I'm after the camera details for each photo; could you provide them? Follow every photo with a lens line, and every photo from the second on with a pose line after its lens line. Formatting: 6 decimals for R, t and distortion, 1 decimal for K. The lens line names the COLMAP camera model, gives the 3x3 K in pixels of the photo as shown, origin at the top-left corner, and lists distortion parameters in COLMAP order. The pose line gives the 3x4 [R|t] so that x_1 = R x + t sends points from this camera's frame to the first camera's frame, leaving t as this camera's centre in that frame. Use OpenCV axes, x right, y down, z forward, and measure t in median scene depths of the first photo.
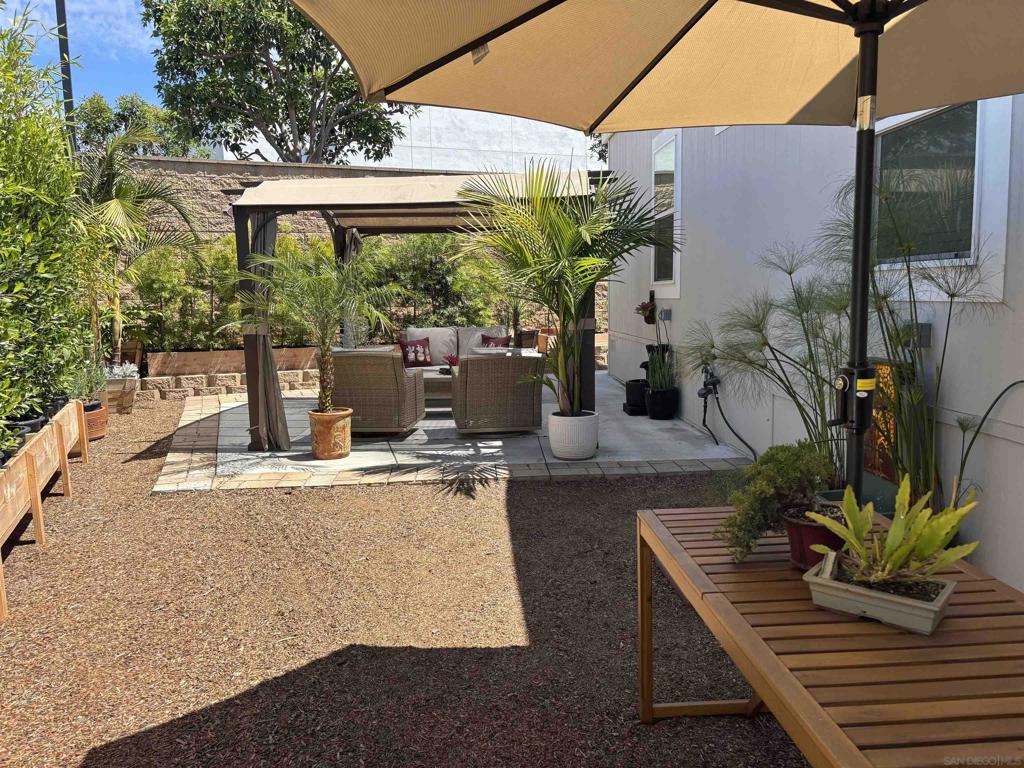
lens RADIAL K [[765.1, 0, 509.5], [0, 765.1, 387.9], [0, 0, 1]] dist [0.076642, -0.062662]
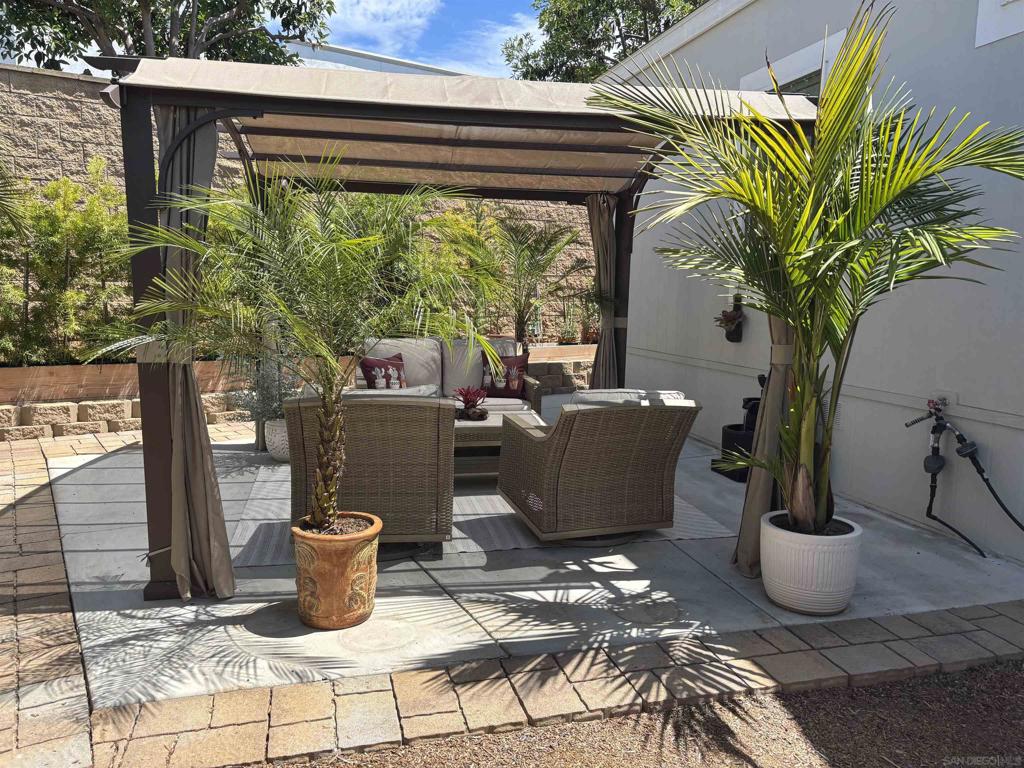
lens RADIAL K [[765.1, 0, 509.5], [0, 765.1, 387.9], [0, 0, 1]] dist [0.076642, -0.062662]
pose [[0.975954, 0.007034, 0.217862, -0.161939], [-0.008287, 0.999954, 0.004839, -0.041552], [-0.217818, -0.006528, 0.975968, 0.345811]]
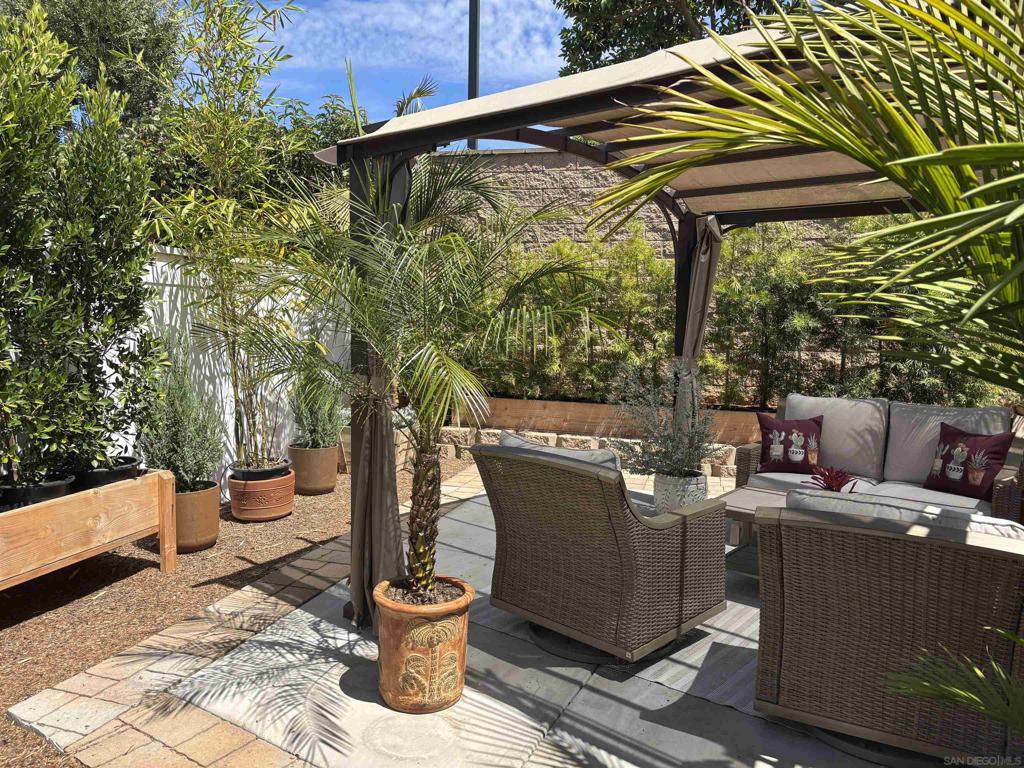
lens RADIAL K [[765.1, 0, 509.5], [0, 765.1, 387.9], [0, 0, 1]] dist [0.076642, -0.062662]
pose [[0.793375, 0.087165, -0.602460, 0.039503], [-0.111994, 0.993702, -0.003713, -0.060883], [0.598342, 0.070418, 0.798140, 0.467058]]
